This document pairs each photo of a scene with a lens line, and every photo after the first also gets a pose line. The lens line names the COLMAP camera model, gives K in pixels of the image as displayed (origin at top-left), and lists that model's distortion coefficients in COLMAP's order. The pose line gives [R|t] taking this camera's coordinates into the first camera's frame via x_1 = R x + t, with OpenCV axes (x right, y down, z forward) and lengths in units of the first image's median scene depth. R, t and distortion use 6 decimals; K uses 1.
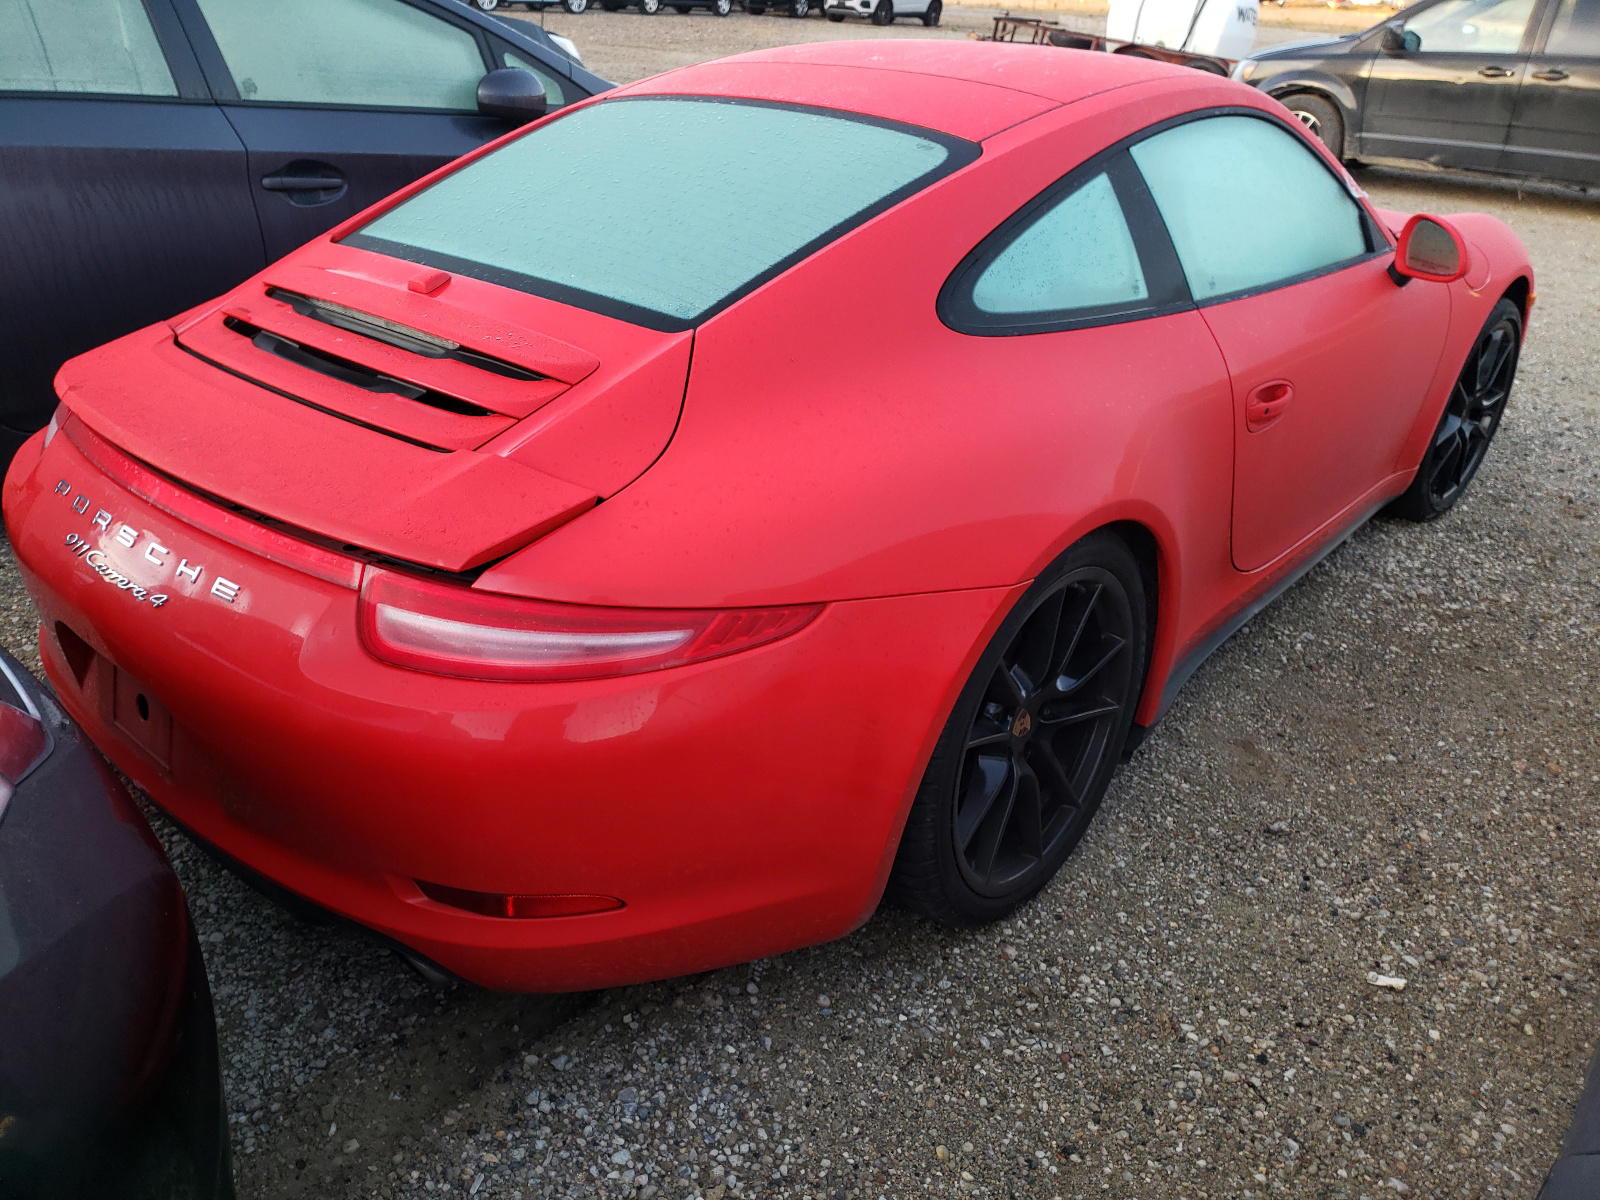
lens RADIAL K [[1254.1, 0, 802.1], [0, 1254.1, 615.8], [0, 0, 1]] dist [0.020510, 0.006666]
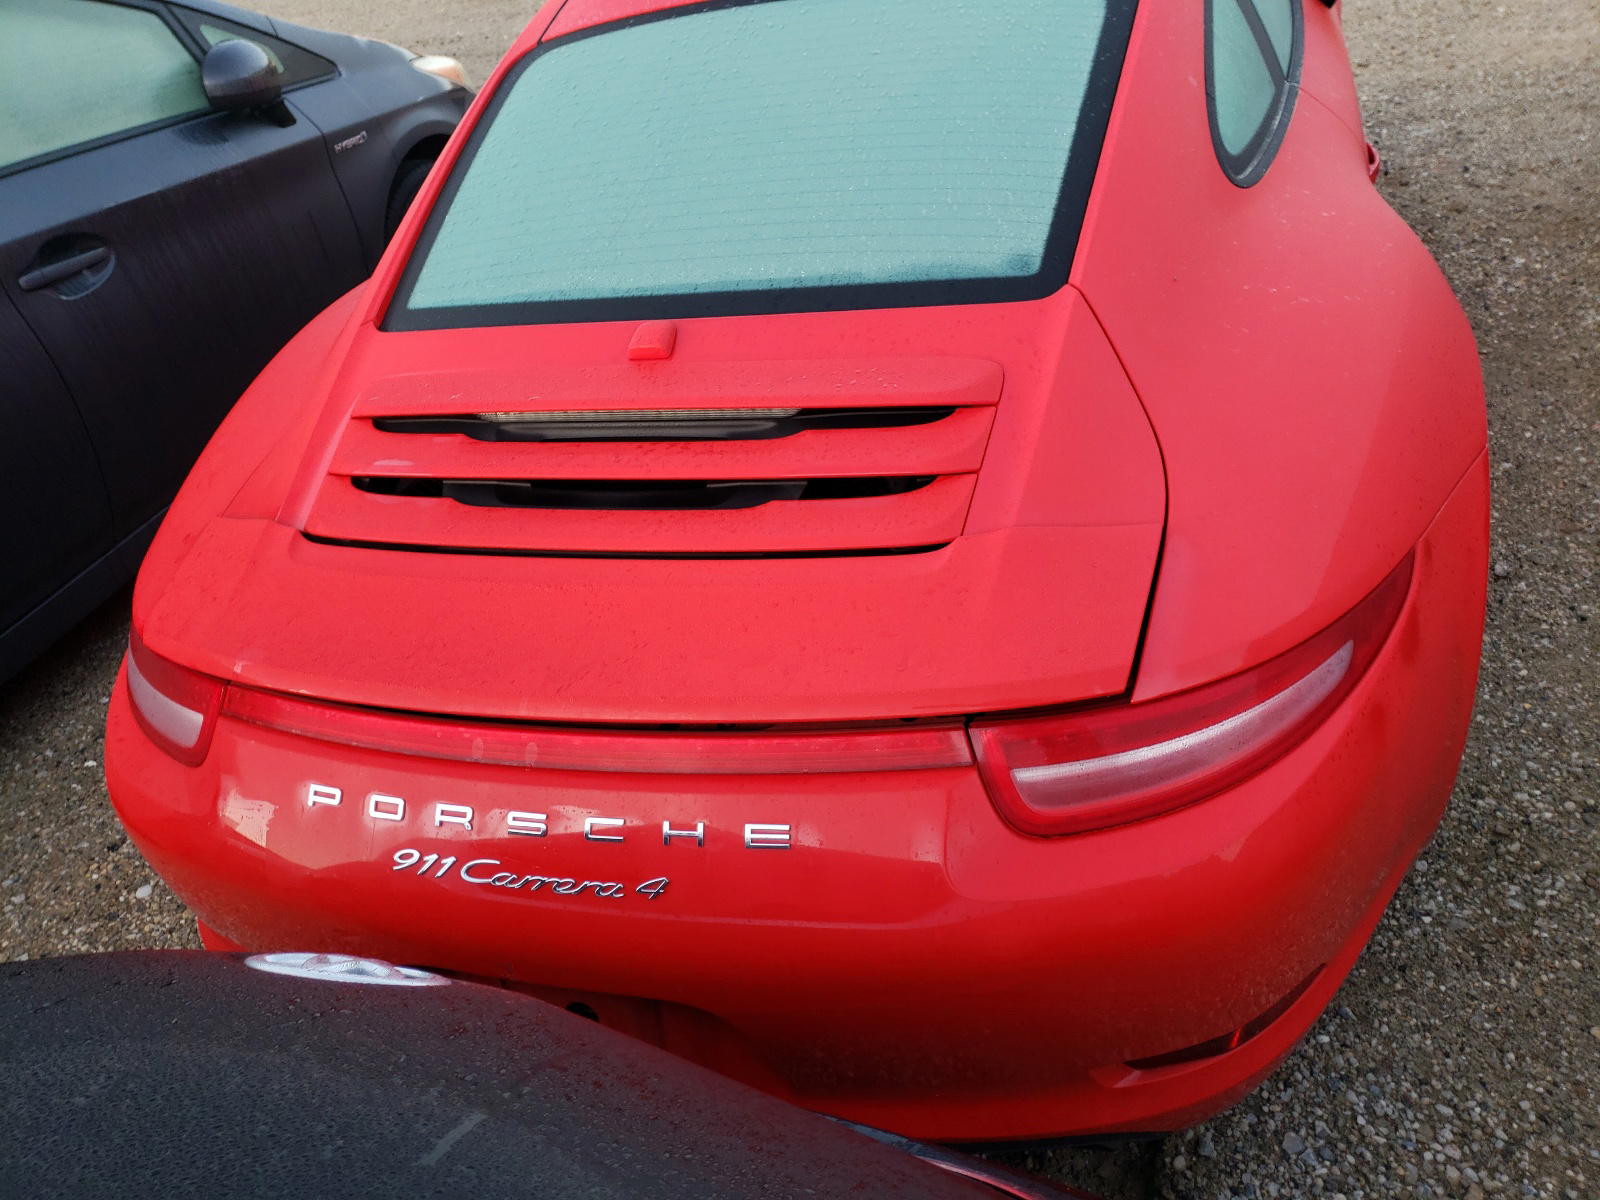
lens RADIAL K [[1214.1, 0, 800.0], [0, 1214.1, 600.0], [0, 0, 1]] dist [0.101120, -0.113673]
pose [[0.888659, -0.387403, 0.245367, -0.236750], [0.357696, 0.920420, 0.157738, -0.106602], [-0.286948, -0.052409, 0.956511, 0.133735]]
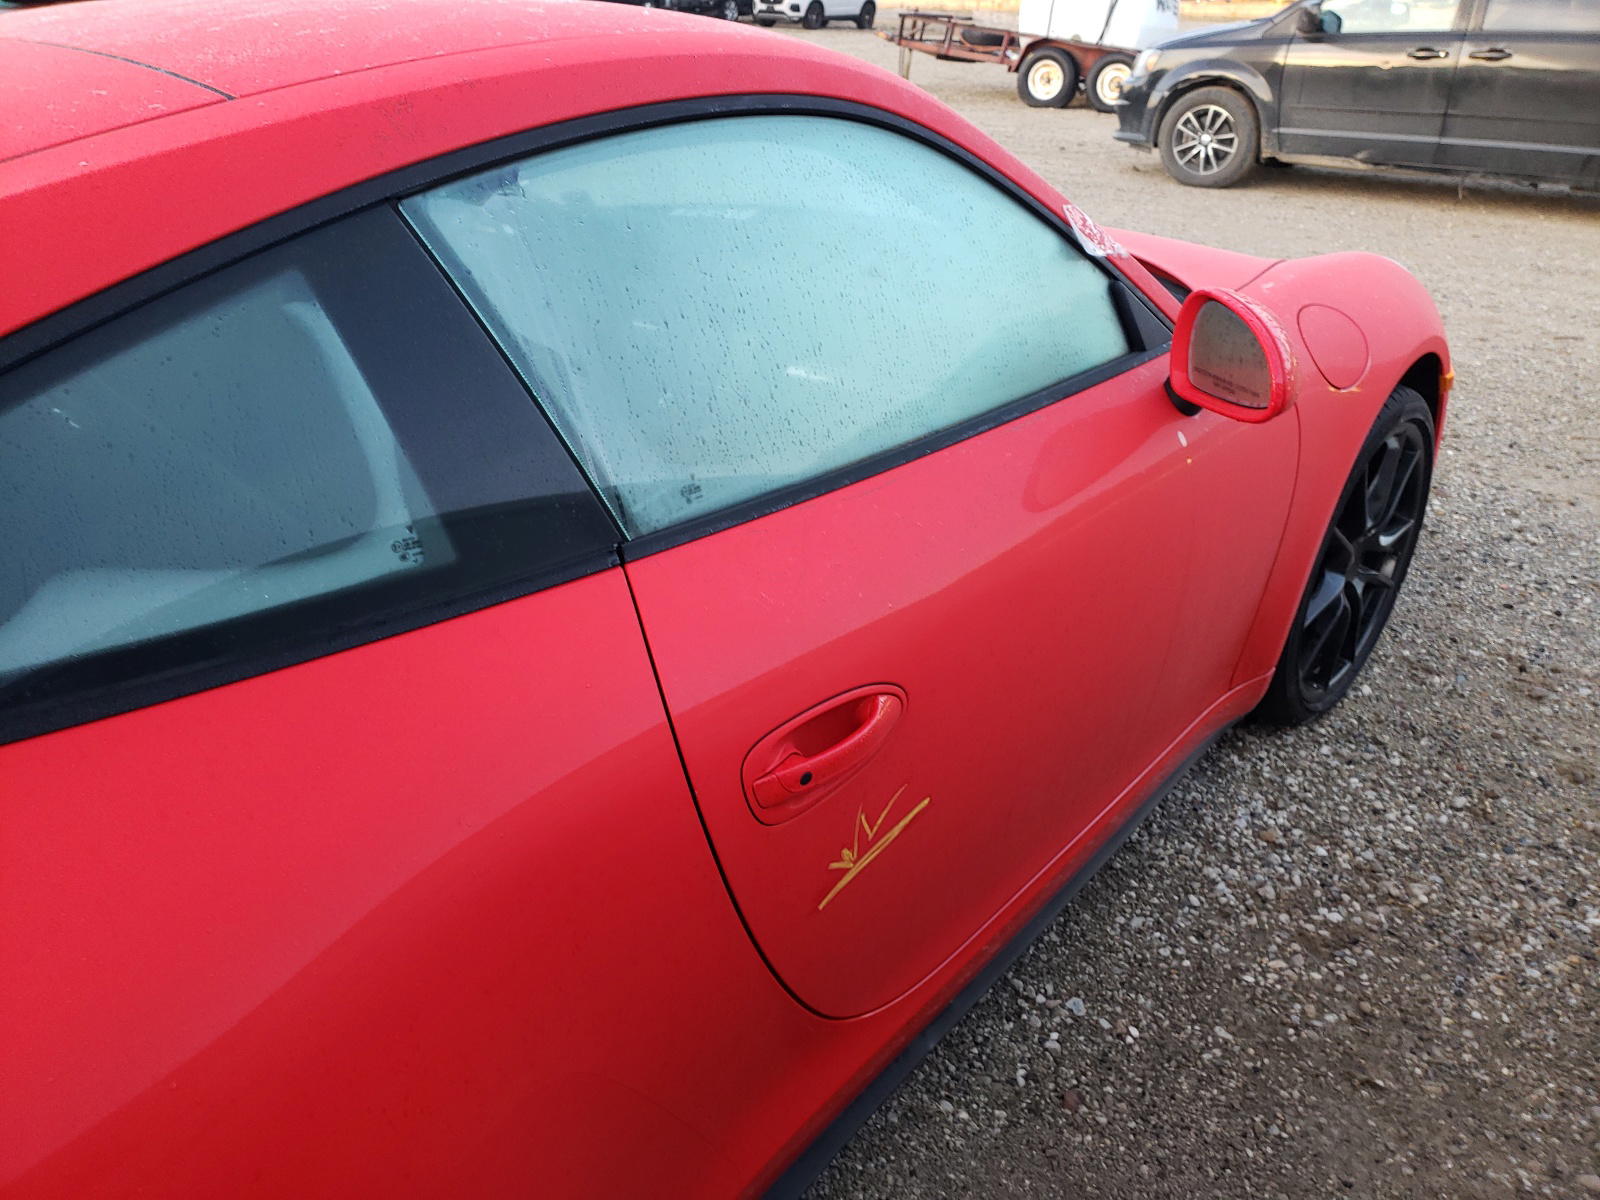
lens RADIAL K [[1258.1, 0, 800.0], [0, 1258.1, 600.0], [0, 0, 1]] dist [-0.029773, 0.091312]
pose [[0.999363, -0.033322, 0.012795, 0.227783], [0.033506, 0.999335, -0.014415, -0.137626], [-0.012306, 0.014835, 0.999814, 0.353226]]
